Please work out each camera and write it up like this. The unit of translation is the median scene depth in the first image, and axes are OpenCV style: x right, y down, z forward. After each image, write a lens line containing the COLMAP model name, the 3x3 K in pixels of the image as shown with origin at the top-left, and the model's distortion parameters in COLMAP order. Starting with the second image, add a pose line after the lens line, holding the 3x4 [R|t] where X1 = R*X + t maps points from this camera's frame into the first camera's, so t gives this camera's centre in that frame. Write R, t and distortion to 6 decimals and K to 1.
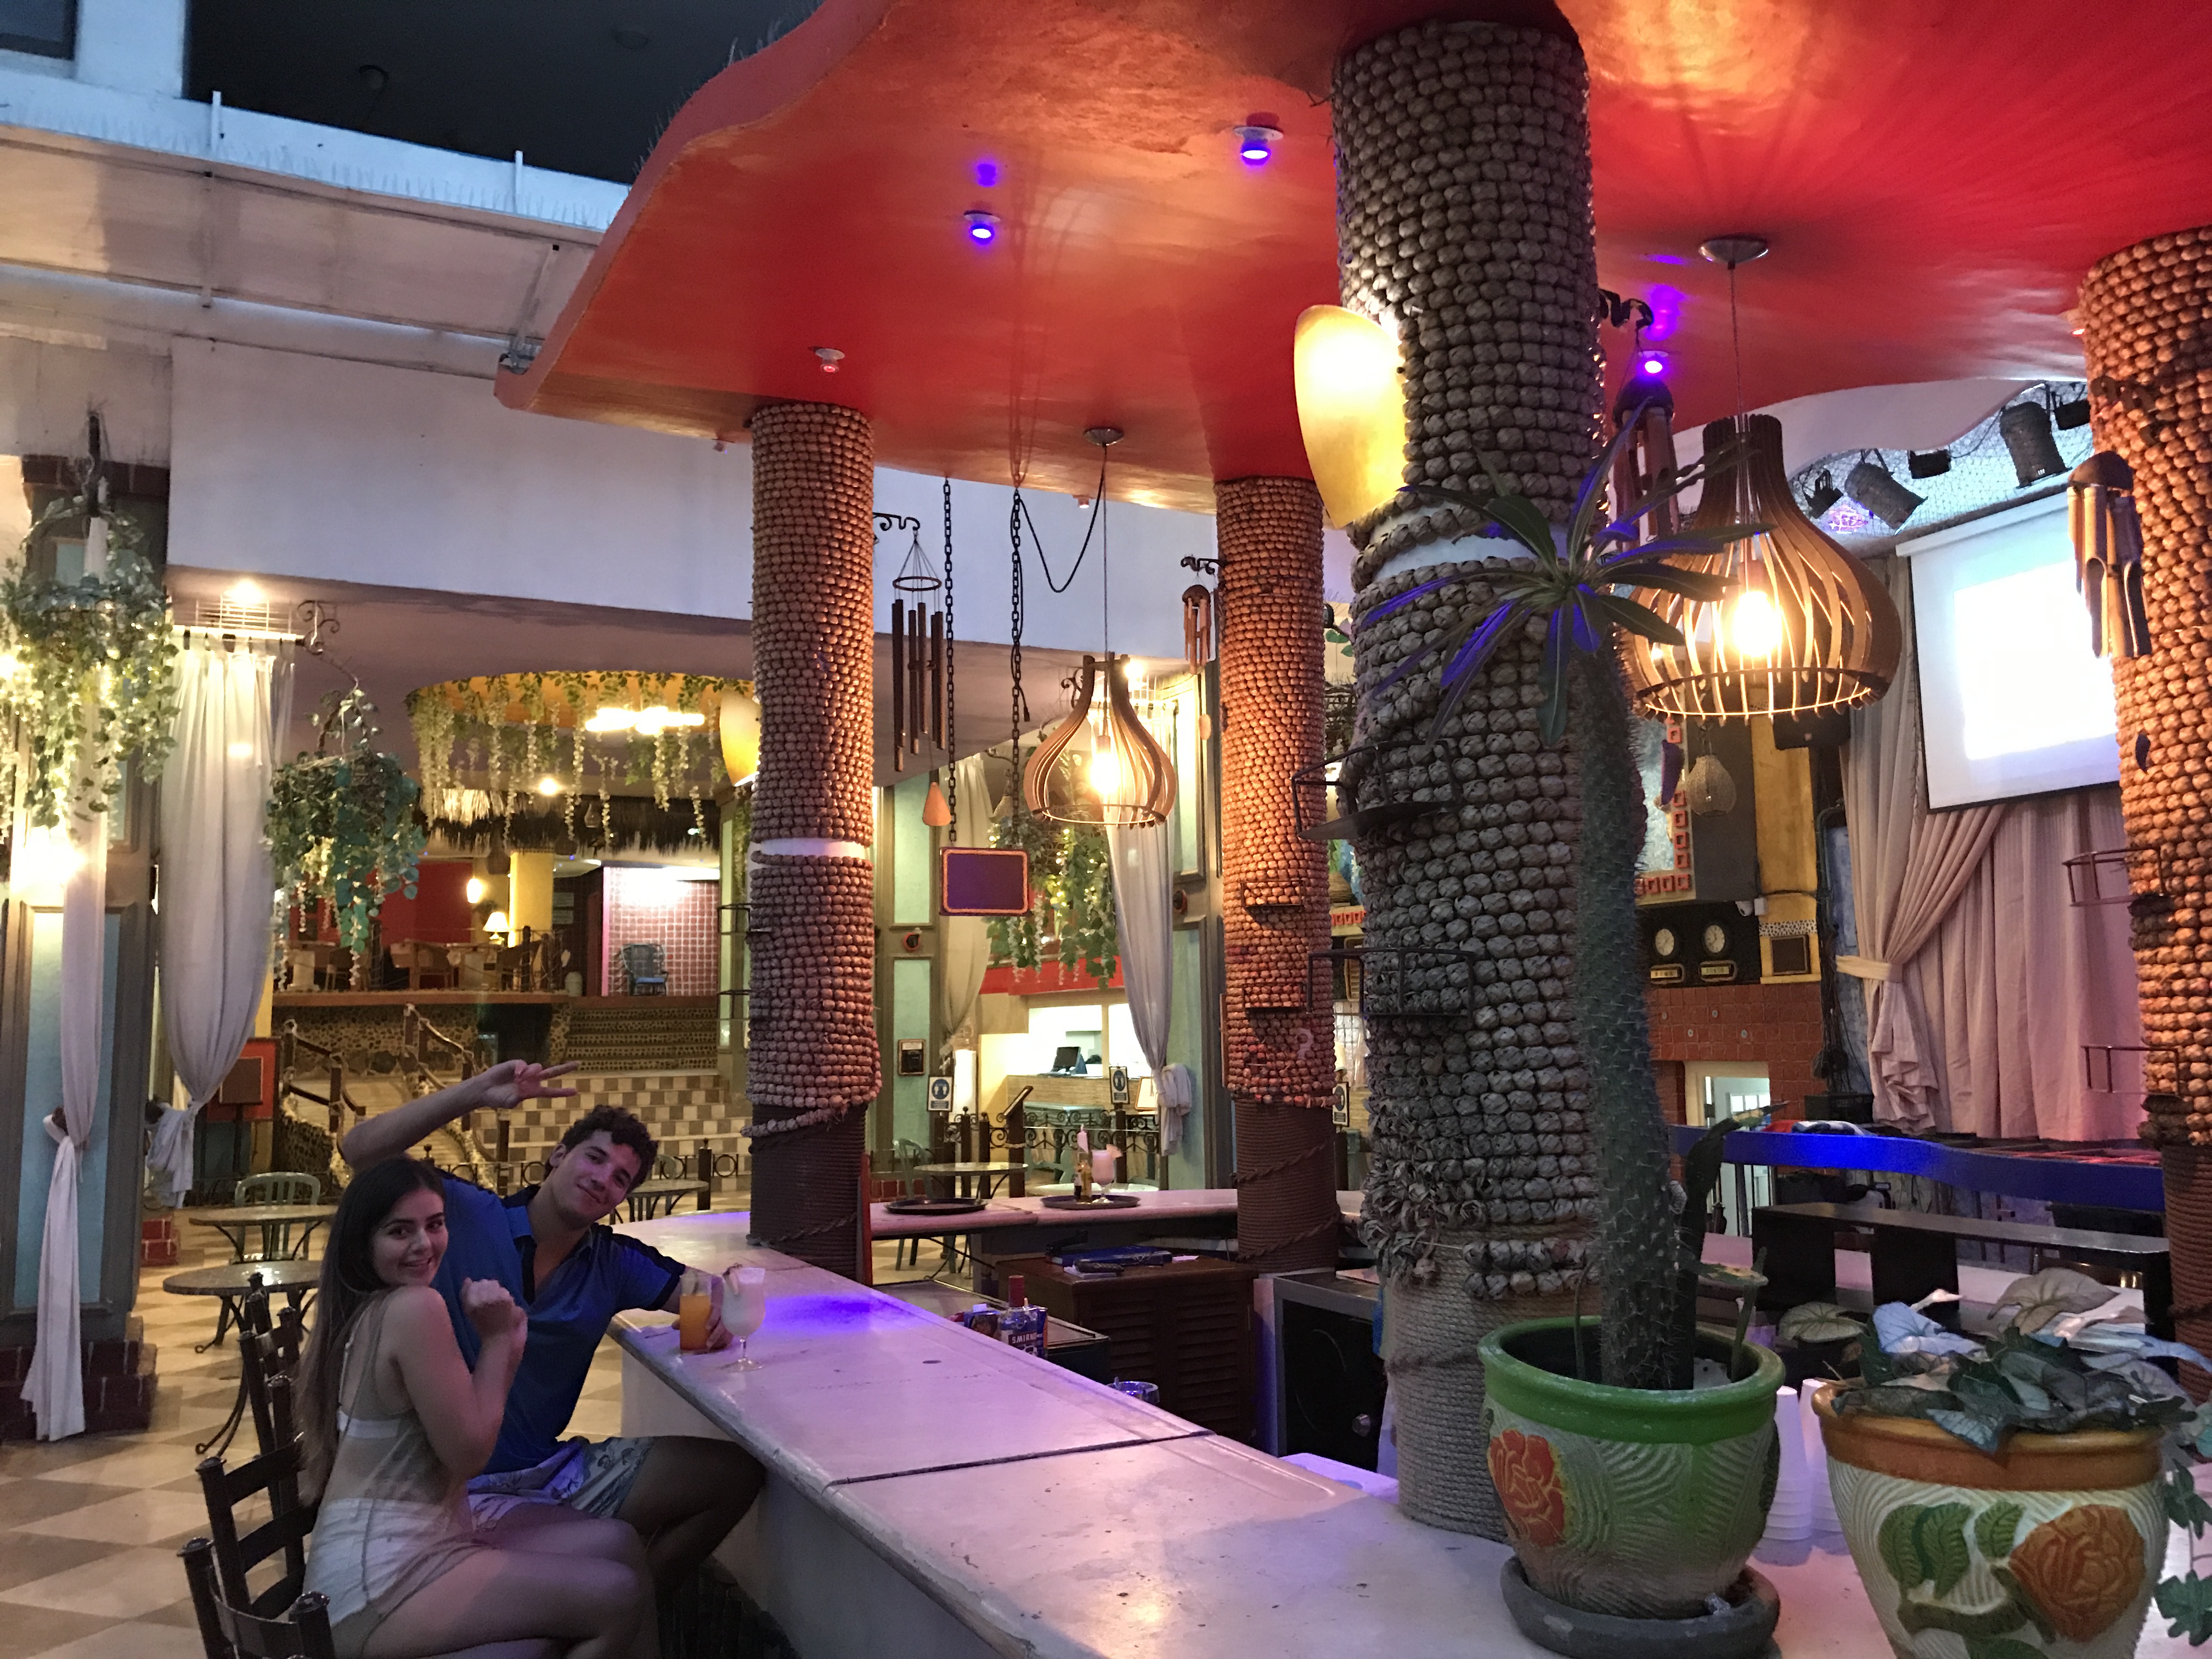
lens RADIAL K [[1843.2, 0, 1103.2], [0, 1843.2, 824.2], [0, 0, 1]] dist [0.016952, -0.014552]
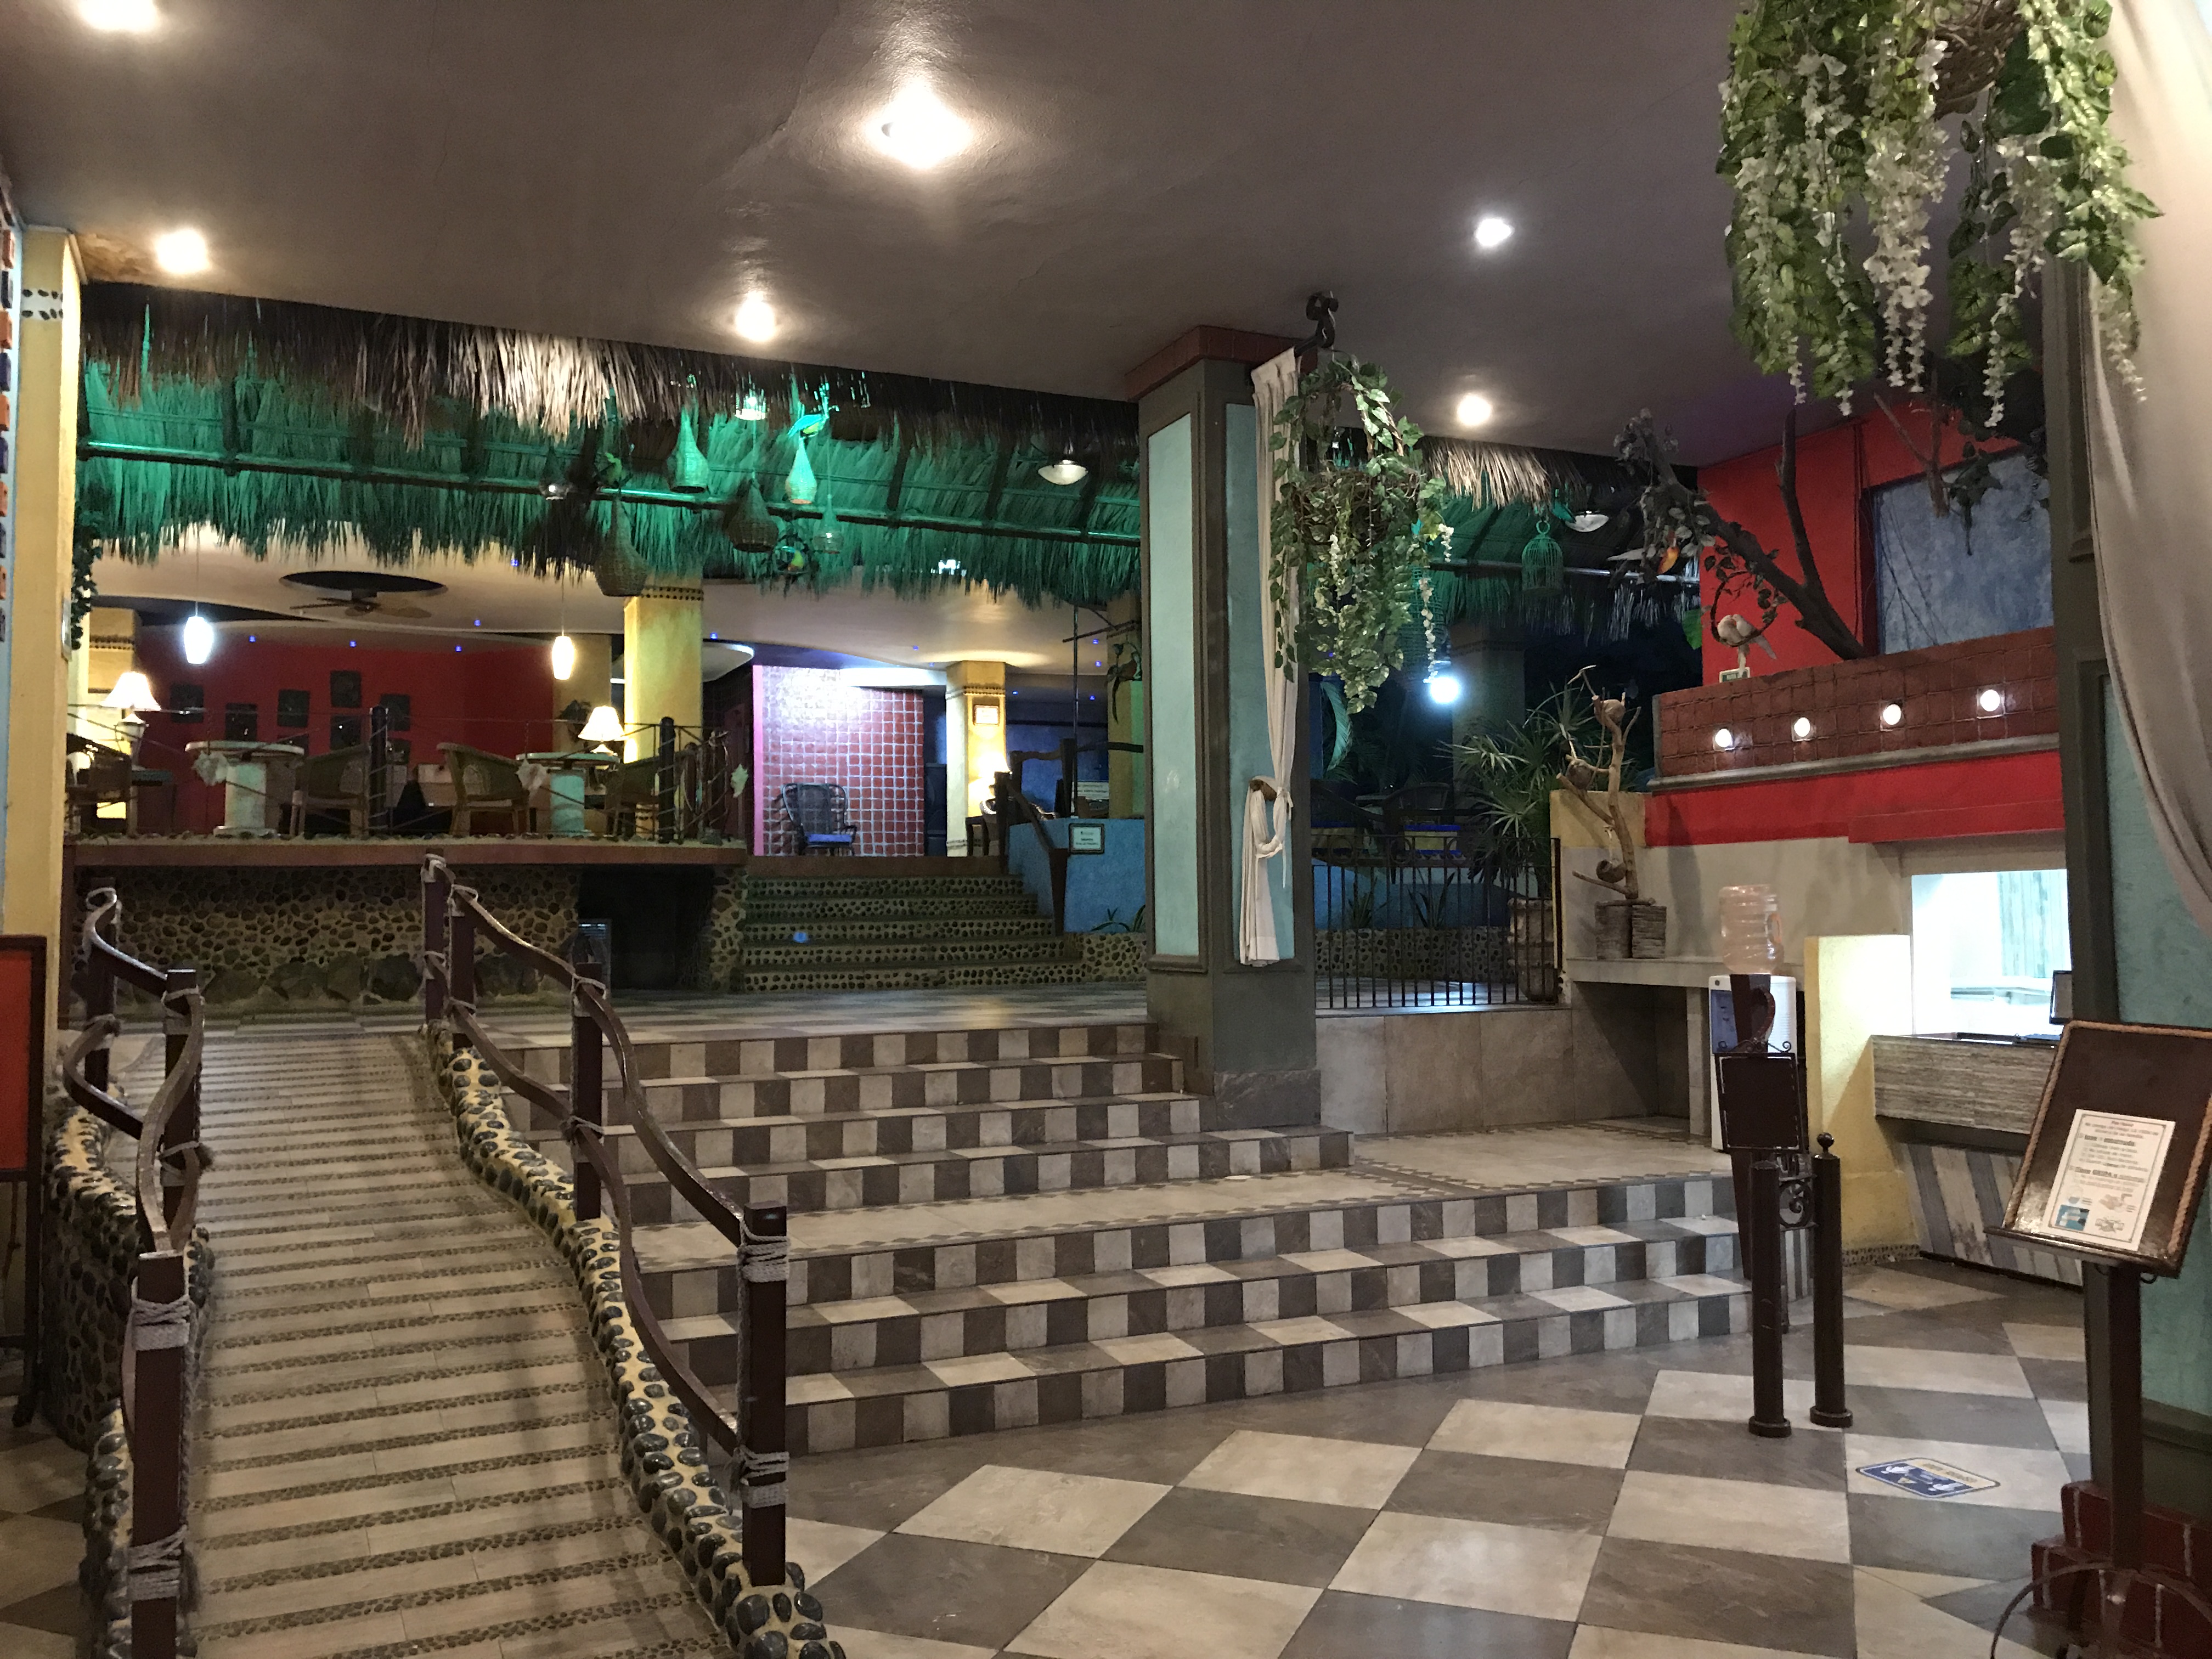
lens RADIAL K [[1843.2, 0, 1107.8], [0, 1843.2, 820.6], [0, 0, 1]] dist [0.016952, -0.014552]
pose [[0.999551, 0.004914, -0.029569, -0.166814], [-0.003147, 0.998223, 0.059503, 0.051115], [0.029809, -0.059383, 0.997790, 0.466388]]
